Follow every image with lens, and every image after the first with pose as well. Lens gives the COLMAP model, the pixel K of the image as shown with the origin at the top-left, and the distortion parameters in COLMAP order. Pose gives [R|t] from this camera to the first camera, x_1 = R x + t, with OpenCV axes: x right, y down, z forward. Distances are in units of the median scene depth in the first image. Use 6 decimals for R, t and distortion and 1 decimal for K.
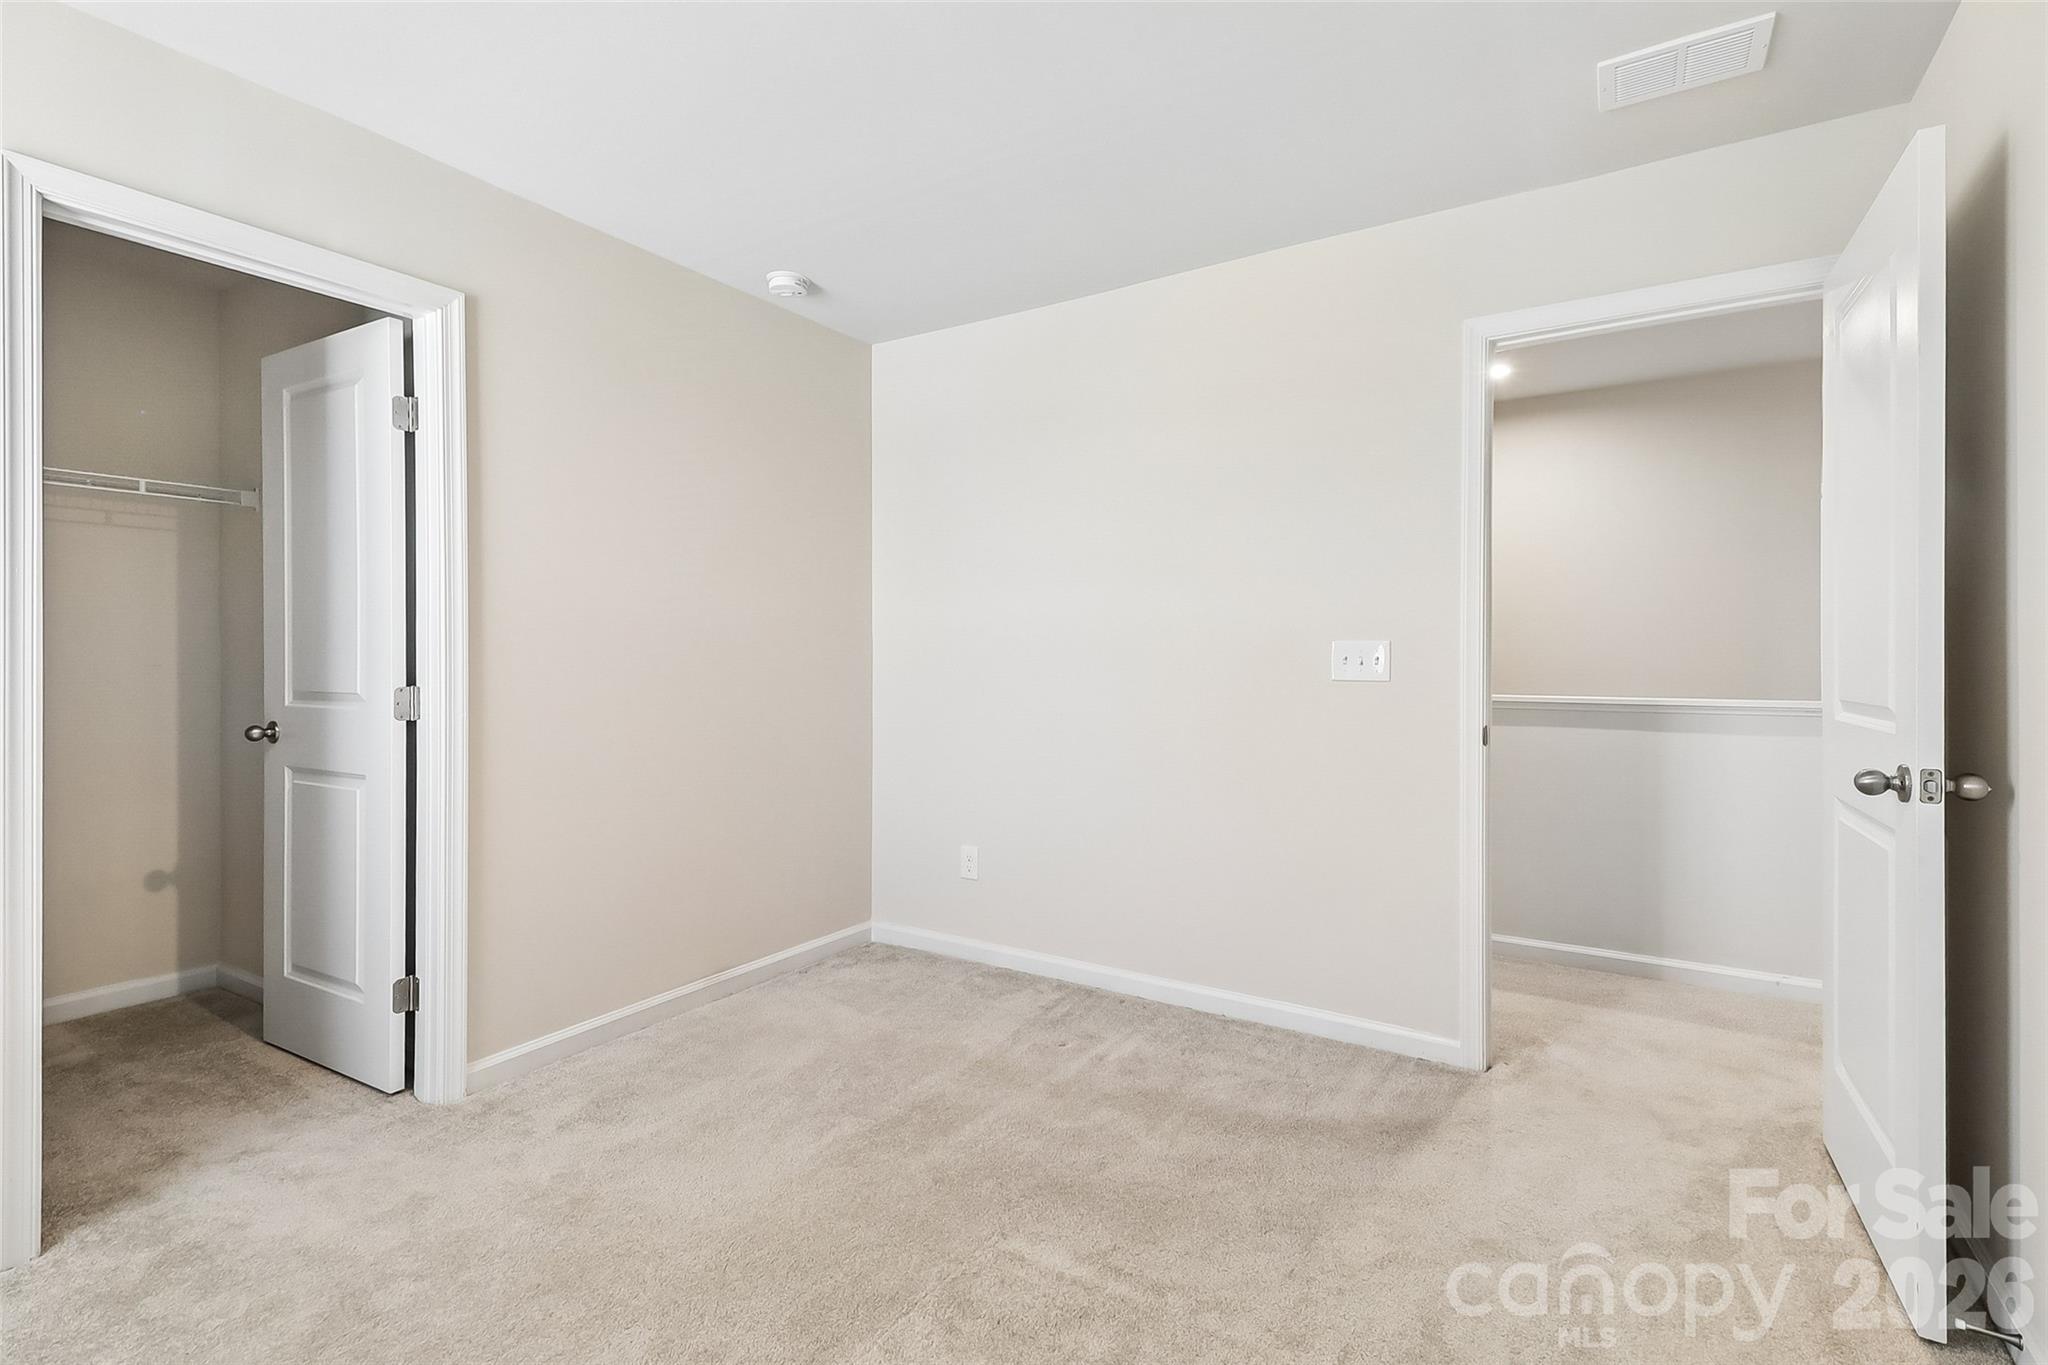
lens RADIAL K [[953.8, 0, 1016.0], [0, 953.8, 654.1], [0, 0, 1]] dist [-0.016589, -0.000560]
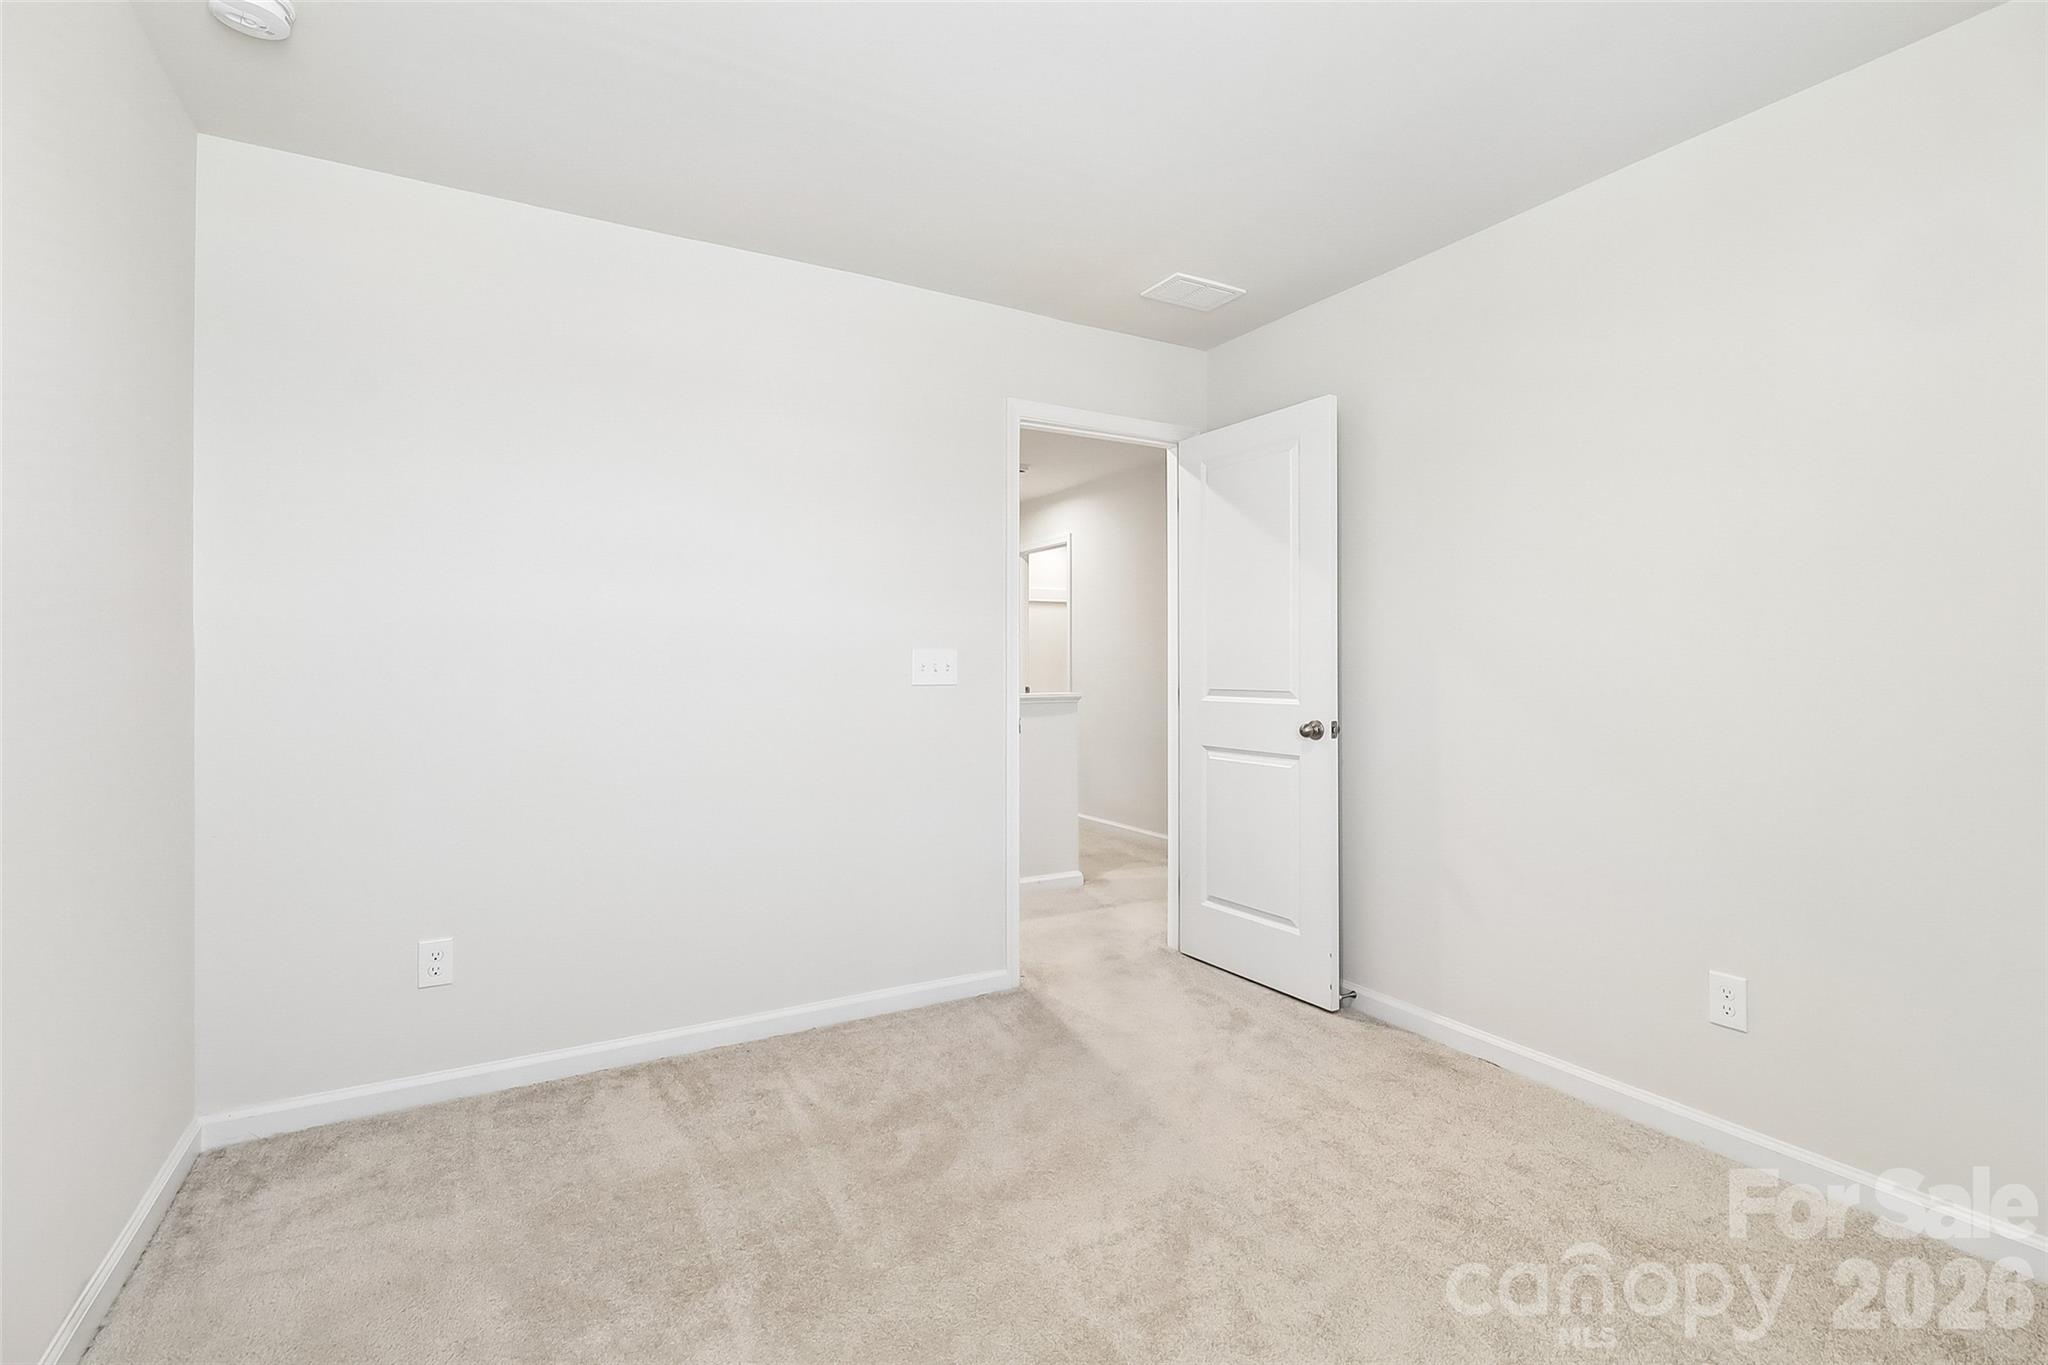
lens RADIAL K [[953.8, 0, 1016.0], [0, 953.8, 654.1], [0, 0, 1]] dist [-0.016589, -0.000560]
pose [[0.438169, 0.009435, 0.898843, -0.632360], [-0.000930, 0.999949, -0.010043, 0.002102], [-0.898892, 0.003565, 0.438155, 0.411868]]
